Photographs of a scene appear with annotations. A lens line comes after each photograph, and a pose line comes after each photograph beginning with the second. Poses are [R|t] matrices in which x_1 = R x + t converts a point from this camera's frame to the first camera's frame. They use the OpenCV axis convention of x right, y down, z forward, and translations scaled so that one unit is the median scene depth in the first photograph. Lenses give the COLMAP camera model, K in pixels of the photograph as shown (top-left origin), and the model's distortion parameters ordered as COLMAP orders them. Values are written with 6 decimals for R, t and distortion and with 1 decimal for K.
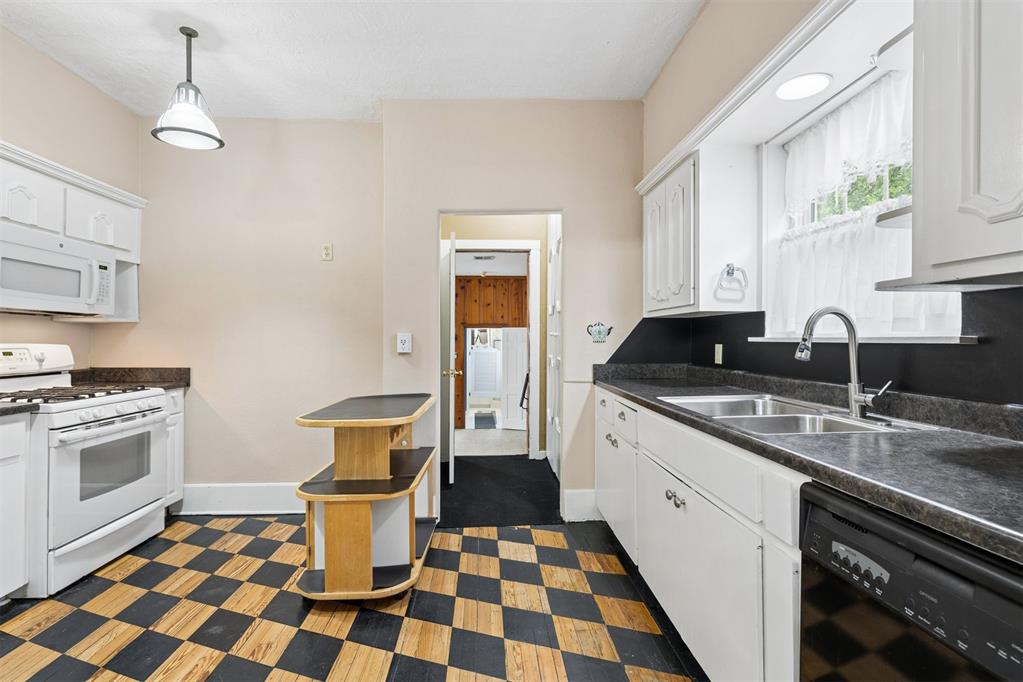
lens RADIAL K [[463.2, 0, 513.5], [0, 463.2, 342.1], [0, 0, 1]] dist [-0.005043, -0.000789]
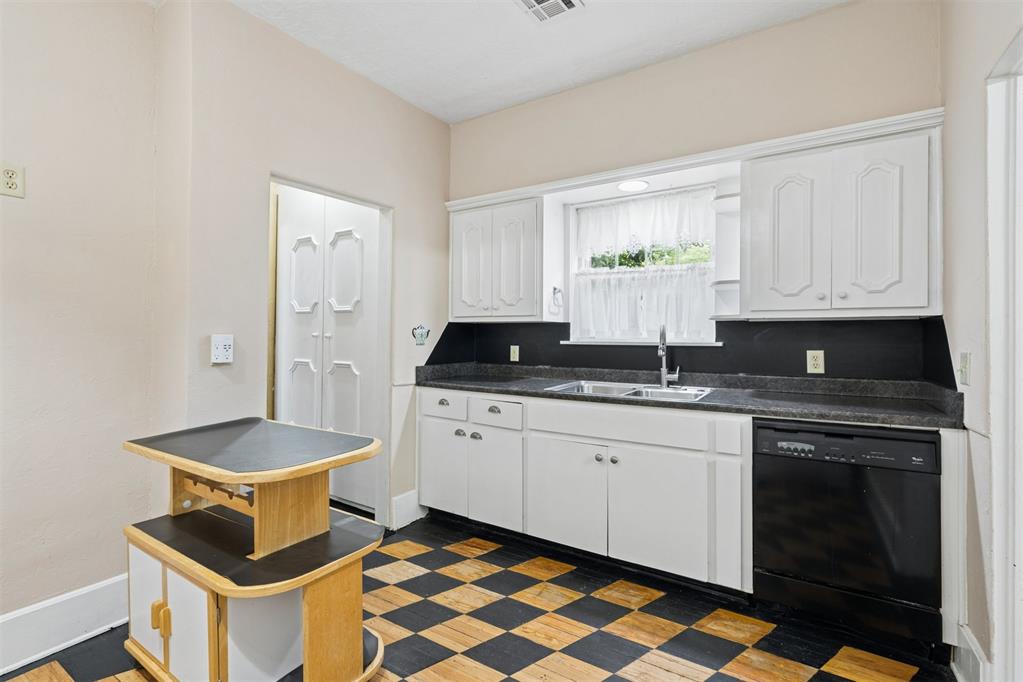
lens RADIAL K [[463.2, 0, 515.4], [0, 463.2, 338.4], [0, 0, 1]] dist [-0.005043, -0.000789]
pose [[0.577788, 0.001244, 0.816186, -0.670558], [0.000827, 0.999997, -0.002109, -0.014835], [-0.816187, 0.001893, 0.577785, 0.295705]]
